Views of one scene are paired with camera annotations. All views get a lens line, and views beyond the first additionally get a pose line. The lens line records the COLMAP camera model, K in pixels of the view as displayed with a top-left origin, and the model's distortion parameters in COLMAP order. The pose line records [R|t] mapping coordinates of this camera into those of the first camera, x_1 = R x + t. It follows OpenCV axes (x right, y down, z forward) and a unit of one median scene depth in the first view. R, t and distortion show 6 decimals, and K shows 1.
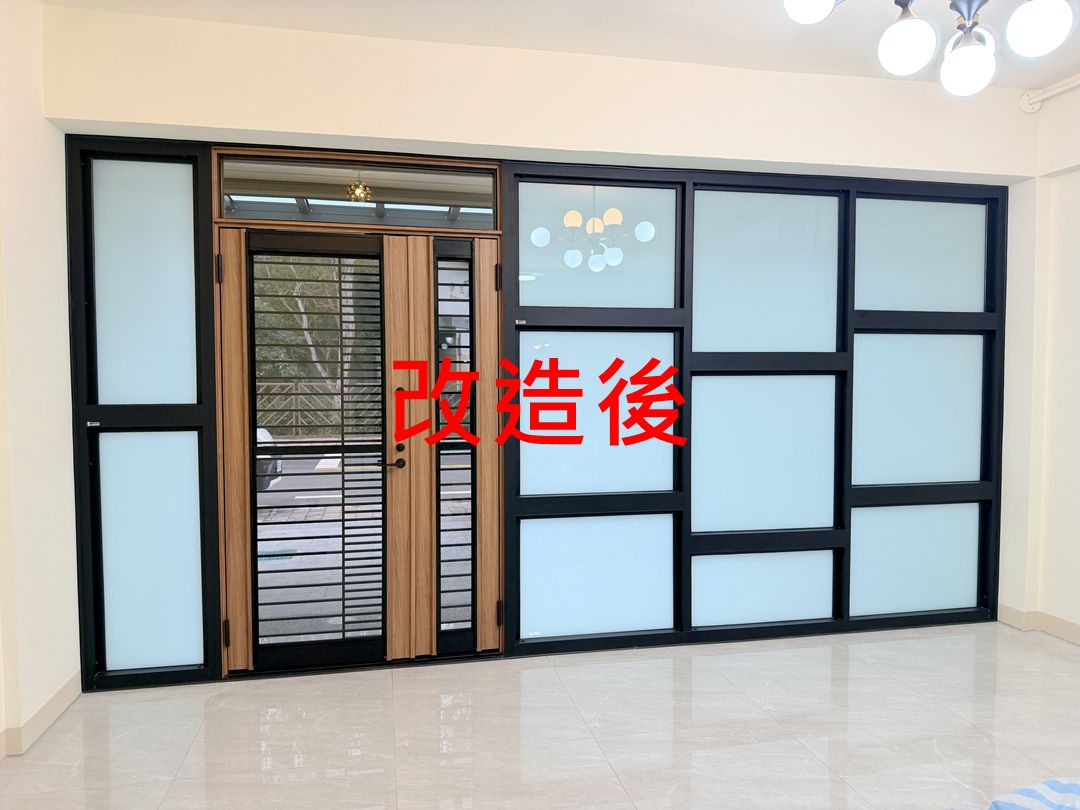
lens RADIAL K [[764.1, 0, 540.0], [0, 764.1, 405.0], [0, 0, 1]] dist [0.004165, -0.008857]
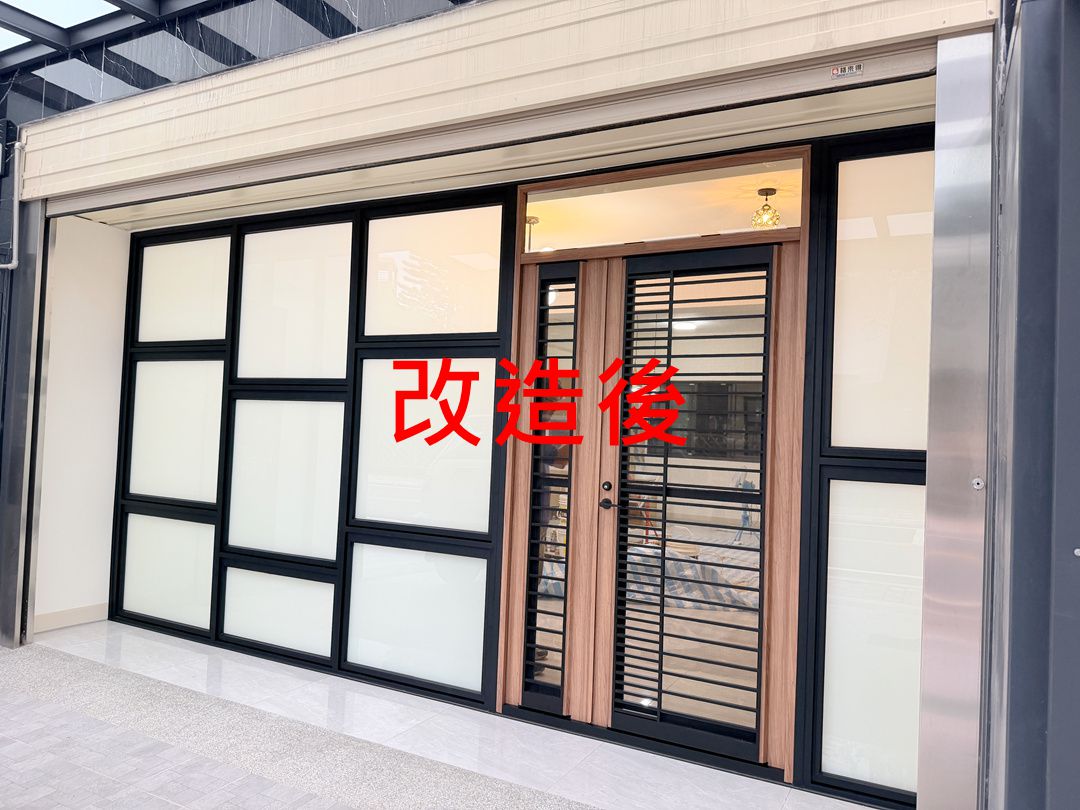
lens RADIAL K [[764.1, 0, 540.0], [0, 764.1, 405.0], [0, 0, 1]] dist [0.004165, -0.008857]
pose [[0.781642, 0.011351, -0.623624, 1.183747], [-0.068553, 0.995341, -0.067806, 0.014385], [0.619949, 0.095751, 0.778778, 0.399182]]
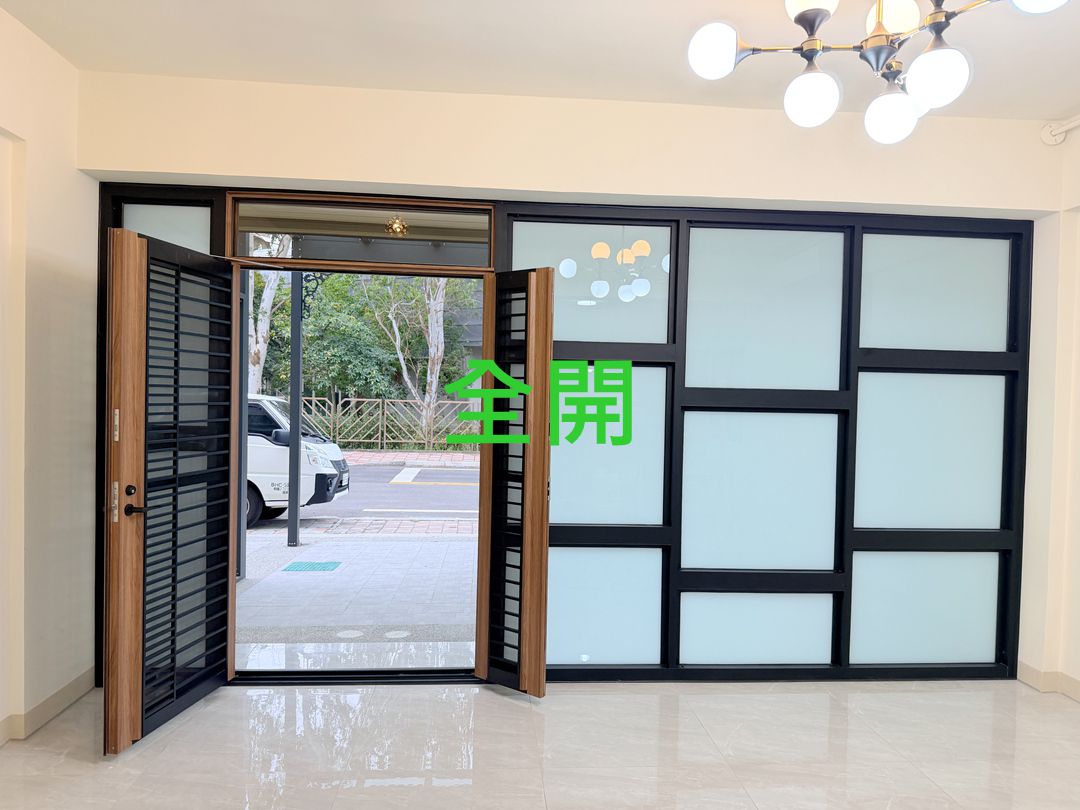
lens RADIAL K [[764.1, 0, 540.0], [0, 764.1, 405.0], [0, 0, 1]] dist [0.004165, -0.008857]
pose [[0.991894, 0.025603, -0.124464, 0.130381], [-0.028752, 0.999309, -0.023567, -0.016636], [0.123775, 0.026954, 0.991944, -0.015818]]
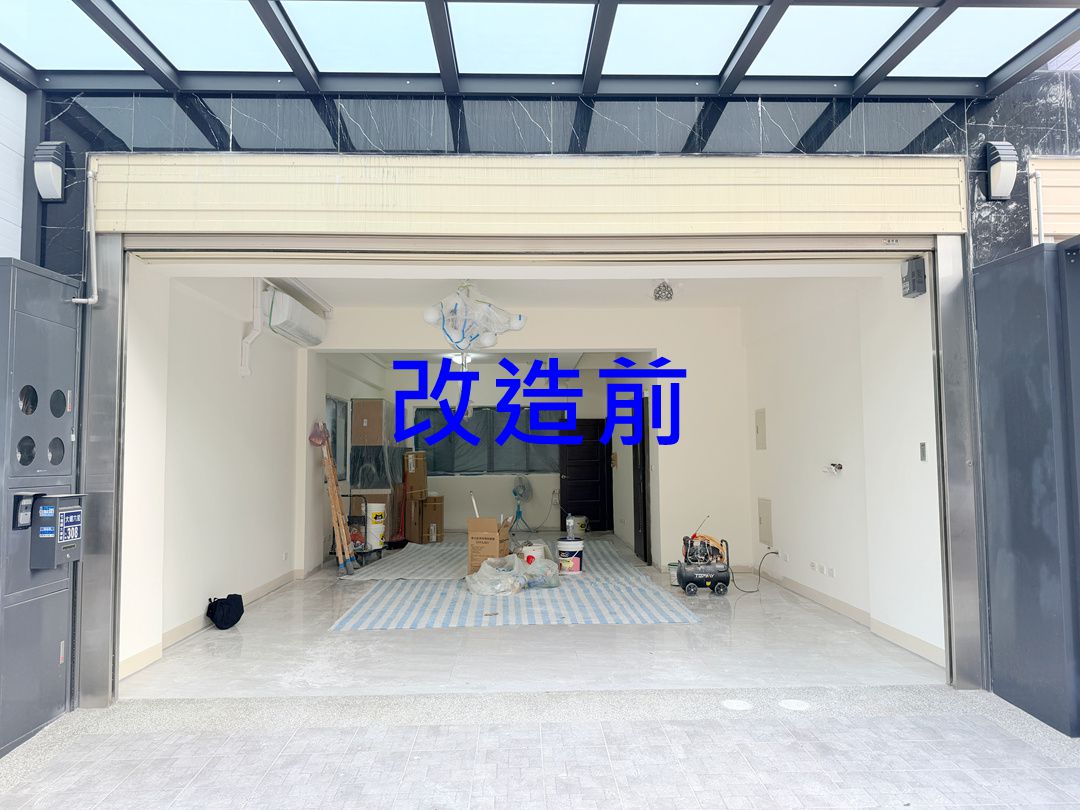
lens RADIAL K [[764.1, 0, 540.0], [0, 764.1, 405.0], [0, 0, 1]] dist [0.004165, -0.008857]
pose [[0.987748, -0.018911, -0.154909, 0.697393], [0.001100, 0.993450, -0.114265, 0.050723], [0.156055, 0.112695, 0.981299, -0.107521]]
